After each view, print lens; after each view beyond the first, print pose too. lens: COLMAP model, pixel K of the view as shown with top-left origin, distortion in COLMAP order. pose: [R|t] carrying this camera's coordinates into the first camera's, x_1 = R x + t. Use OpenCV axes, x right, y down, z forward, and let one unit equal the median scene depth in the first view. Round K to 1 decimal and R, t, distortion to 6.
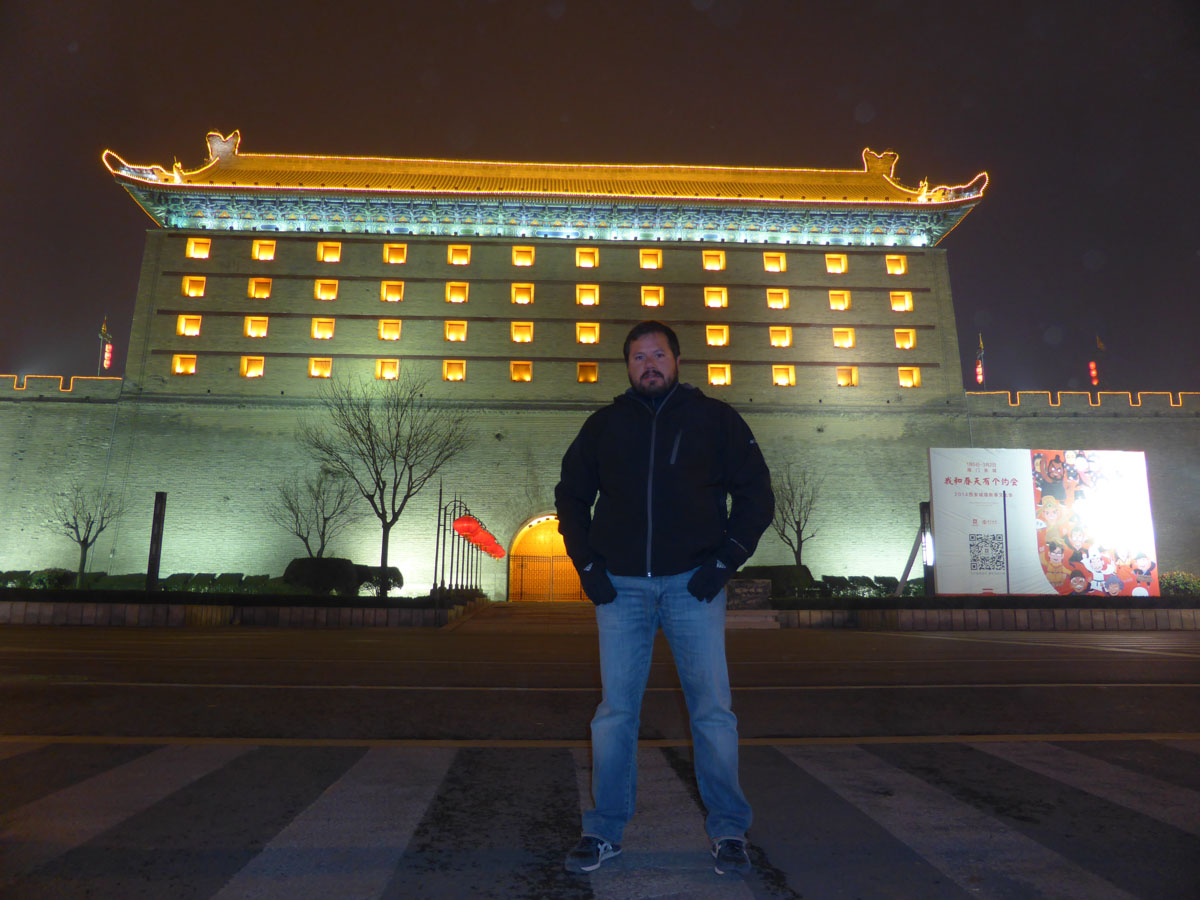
lens RADIAL K [[868.4, 0, 599.5], [0, 868.4, 452.2], [0, 0, 1]] dist [-0.024211, 0.055035]
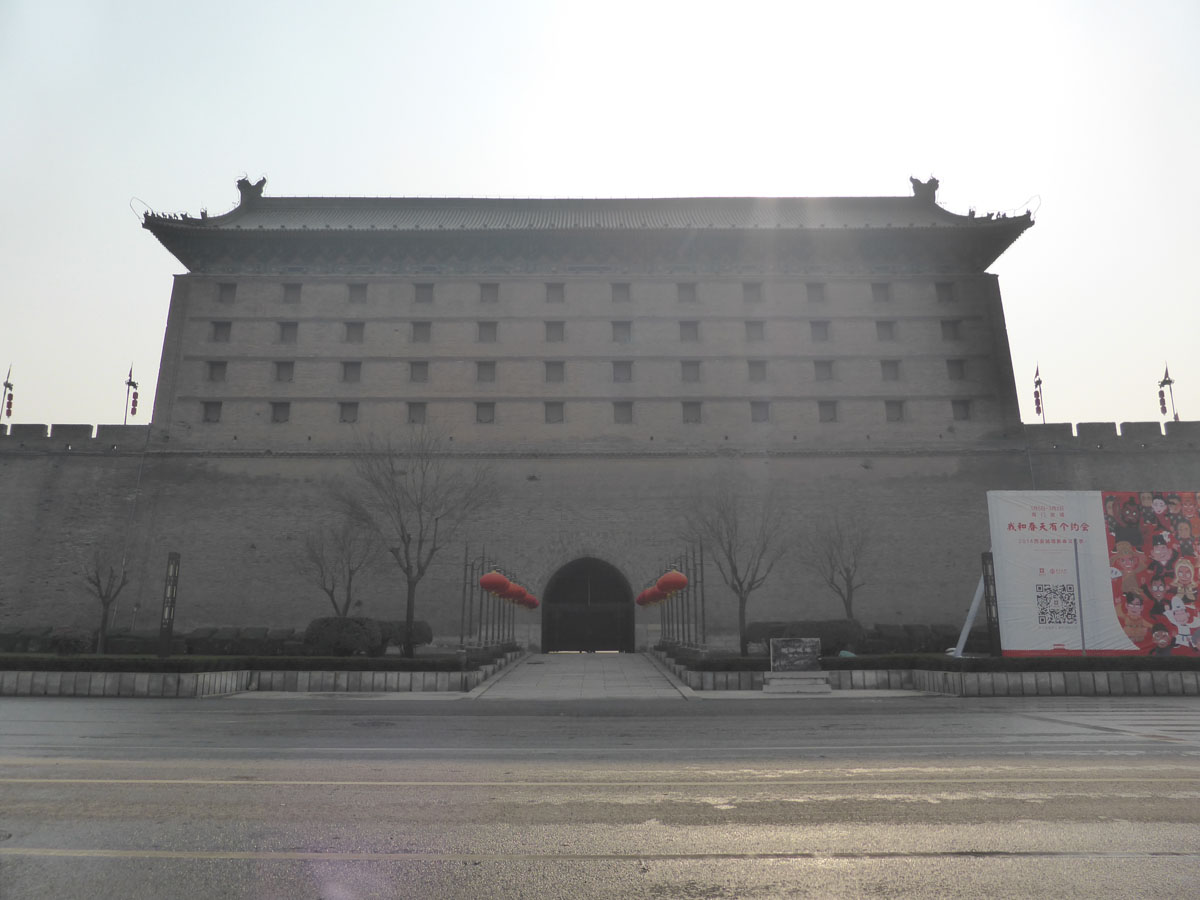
lens RADIAL K [[886.3, 0, 605.0], [0, 886.3, 458.2], [0, 0, 1]] dist [-0.030943, 0.084189]
pose [[0.999092, -0.015494, -0.039691, 0.004343], [0.014265, 0.999416, -0.031060, -0.010563], [0.040149, 0.030466, 0.998729, 0.022000]]
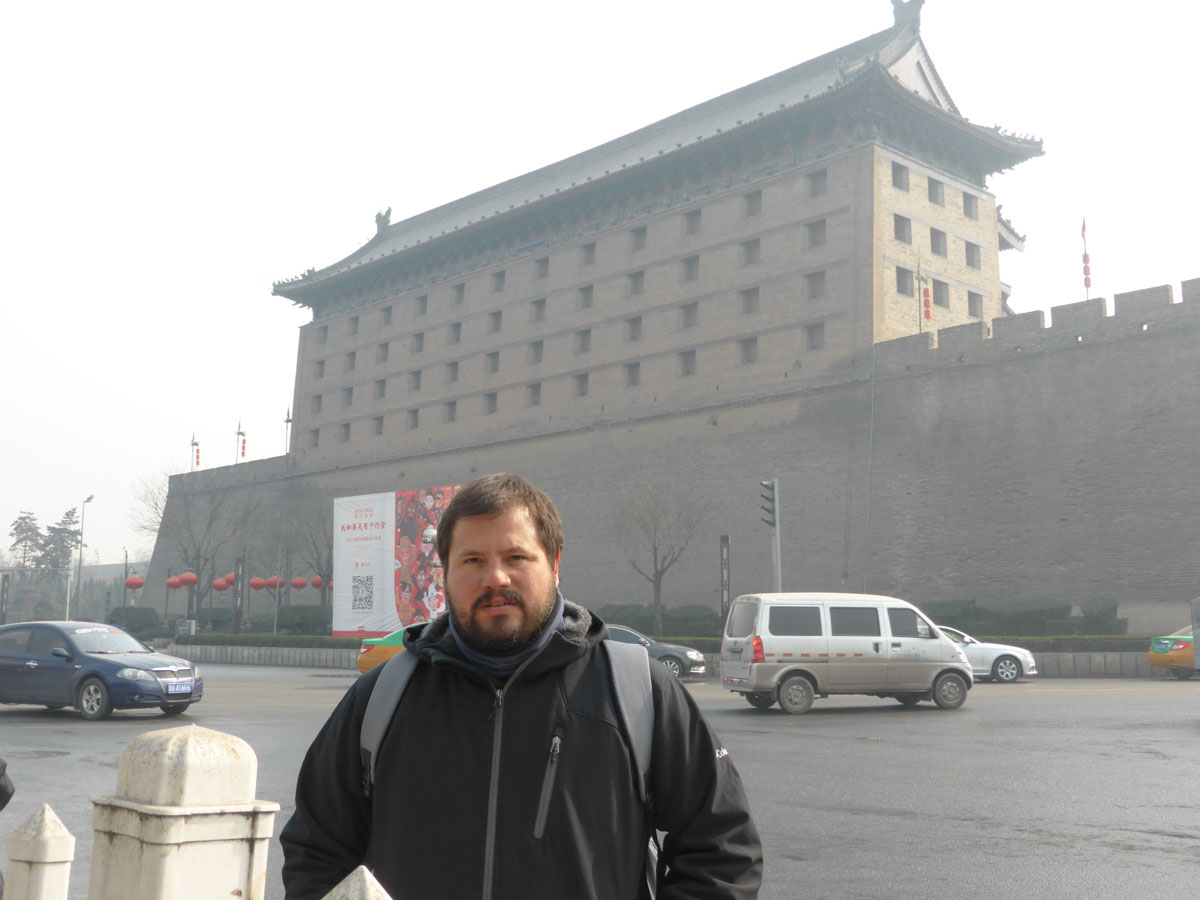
lens RADIAL K [[1307.9, 0, 582.8], [0, 1307.9, 451.0], [0, 0, 1]] dist [-0.043981, 0.034010]
pose [[0.626169, -0.102468, -0.772925, 1.152741], [0.138919, 0.990127, -0.018721, 0.005247], [0.767212, -0.095651, 0.634221, 0.118480]]
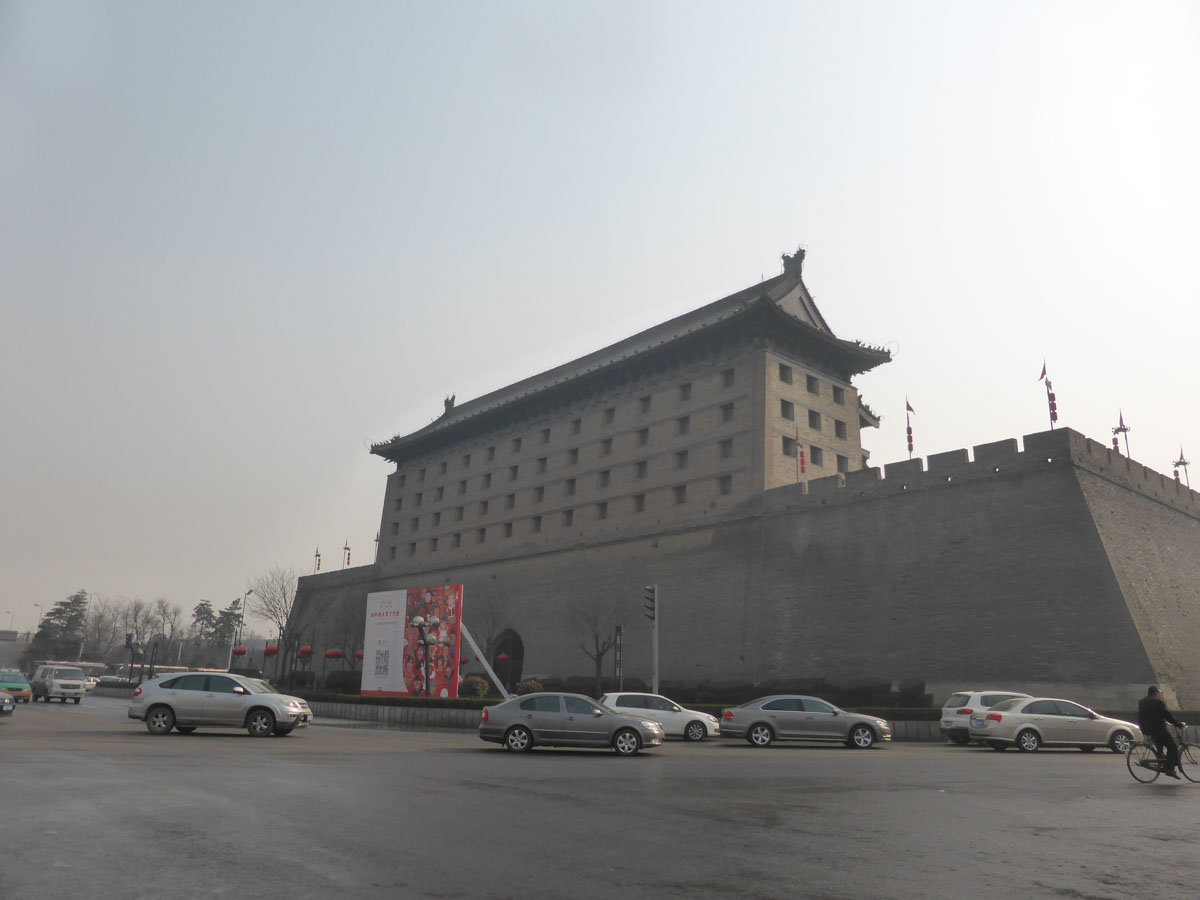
lens RADIAL K [[893.0, 0, 593.1], [0, 893.0, 447.0], [0, 0, 1]] dist [-0.135103, 0.239278]
pose [[0.603039, -0.197633, -0.772842, 1.162977], [0.119881, 0.980274, -0.157136, 0.020121], [0.788652, 0.002110, 0.614836, 0.214077]]
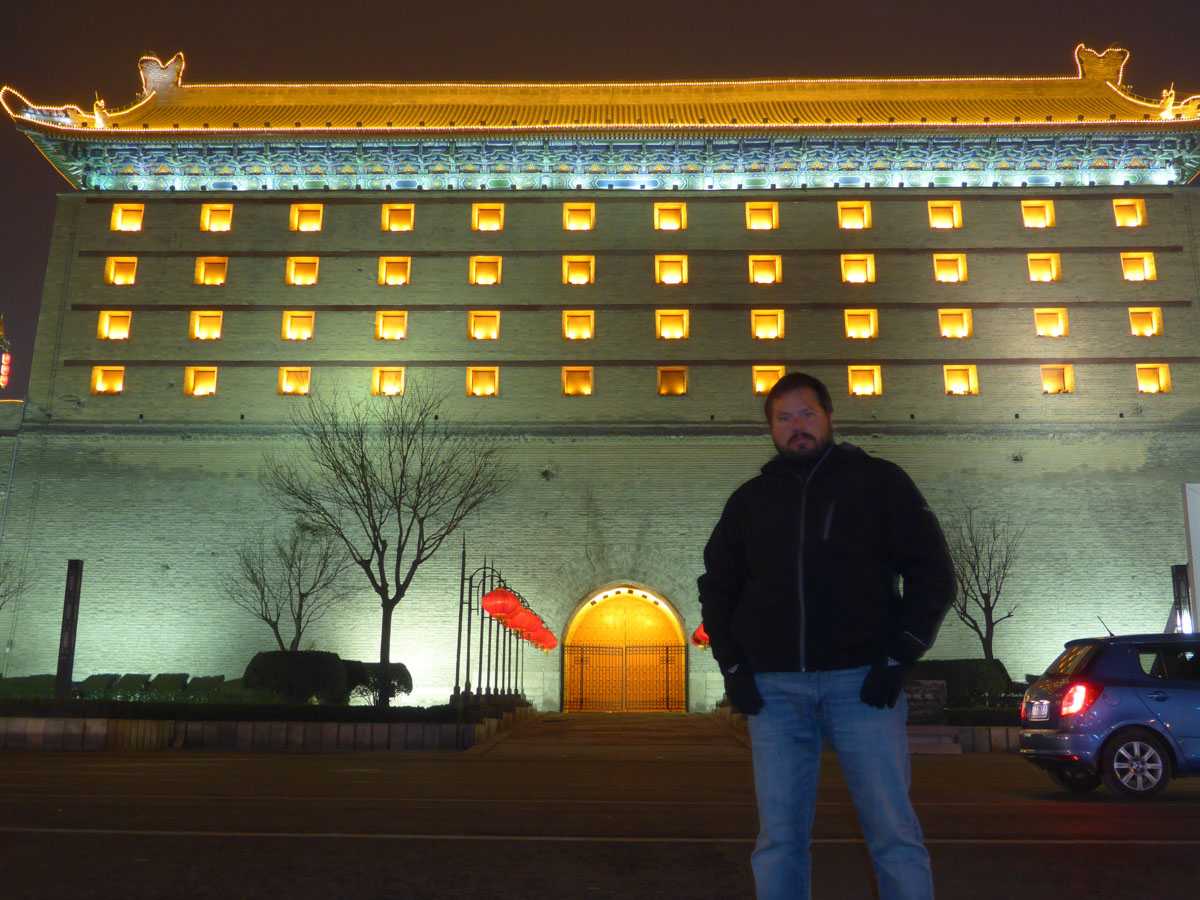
lens RADIAL K [[1255.3, 0, 600.0], [0, 1255.3, 450.0], [0, 0, 1]] dist [0.013947, 0.015479]
pose [[0.997159, -0.014104, -0.073987, 0.001639], [0.011435, 0.999273, -0.036368, -0.000524], [0.074446, 0.035419, 0.996596, -0.003116]]
